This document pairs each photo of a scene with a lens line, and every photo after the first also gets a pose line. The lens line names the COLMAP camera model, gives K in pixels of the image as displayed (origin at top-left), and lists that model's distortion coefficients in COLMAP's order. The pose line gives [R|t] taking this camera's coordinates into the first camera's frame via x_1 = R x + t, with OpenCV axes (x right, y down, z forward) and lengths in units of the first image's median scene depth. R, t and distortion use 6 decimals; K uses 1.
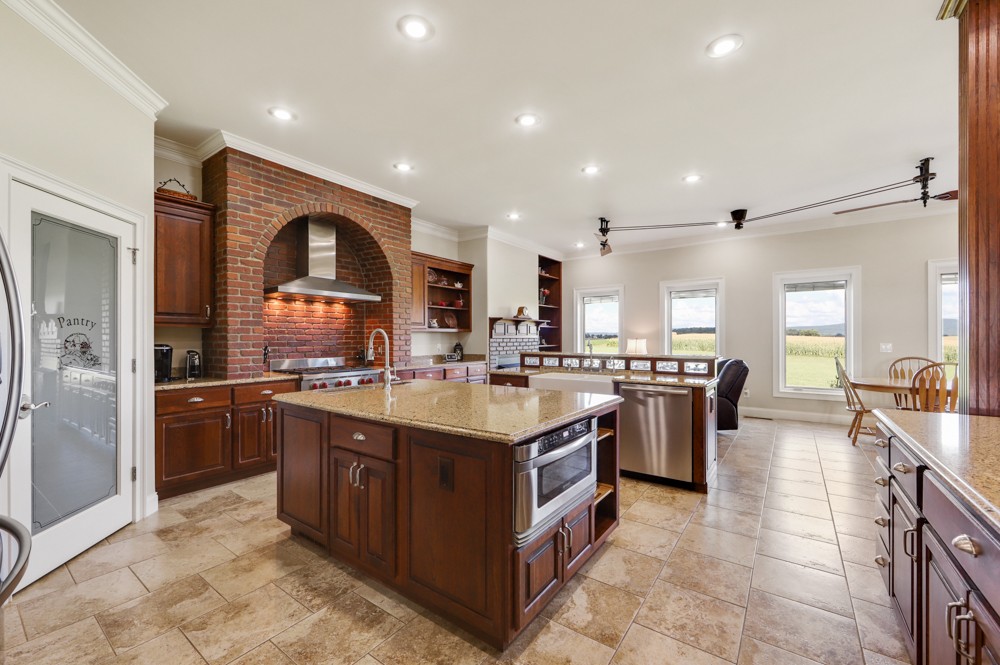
lens RADIAL K [[392.5, 0, 495.1], [0, 392.5, 356.6], [0, 0, 1]] dist [-0.030718, 0.000036]
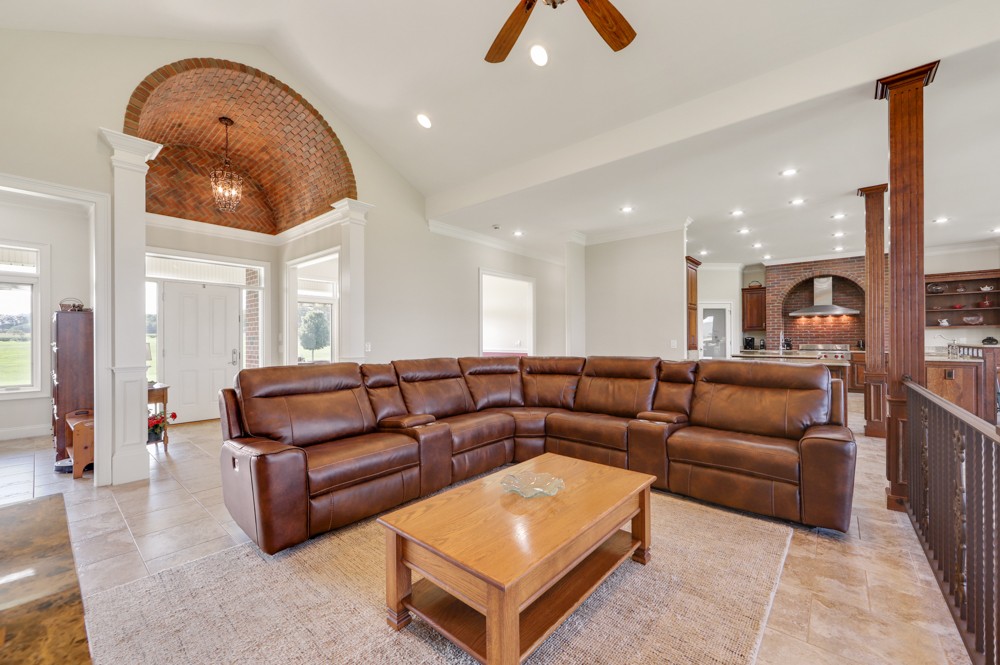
lens RADIAL K [[390.6, 0, 499.7], [0, 390.6, 337.5], [0, 0, 1]] dist [-0.000410, -0.000066]
pose [[-0.051567, -0.000429, -0.998669, 1.231661], [-0.039804, 0.999206, 0.001626, 0.023502], [0.997876, 0.039834, -0.051543, -0.420713]]
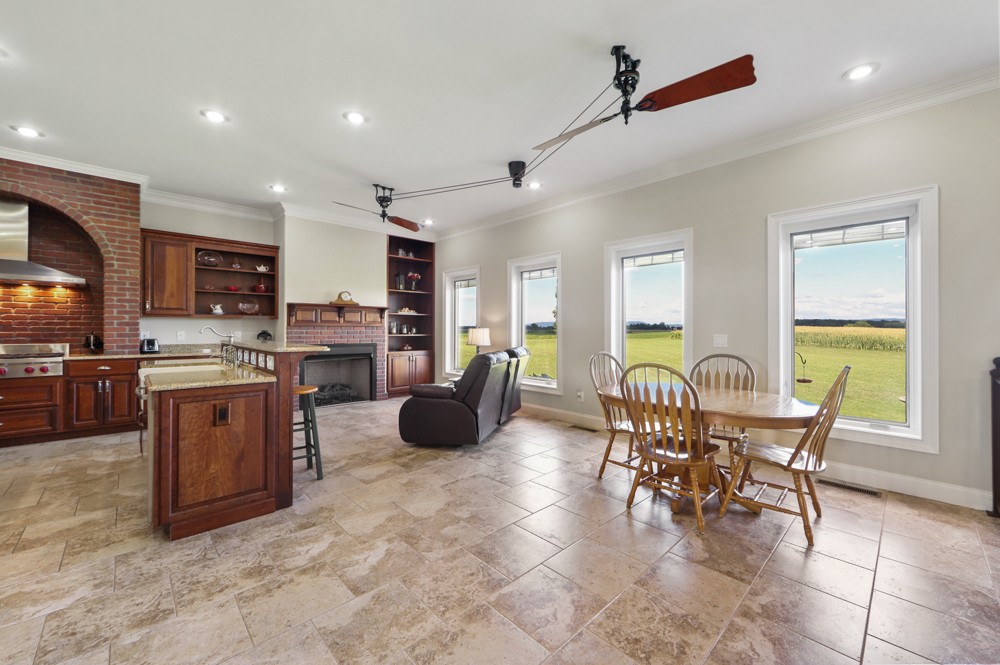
lens RADIAL K [[396.1, 0, 501.0], [0, 396.1, 330.1], [0, 0, 1]] dist [-0.000217, 0.000020]
pose [[0.987876, 0.007023, -0.155084, 0.647226], [-0.013990, 0.998939, -0.043878, -0.004238], [0.154611, 0.045516, 0.986926, 0.186515]]
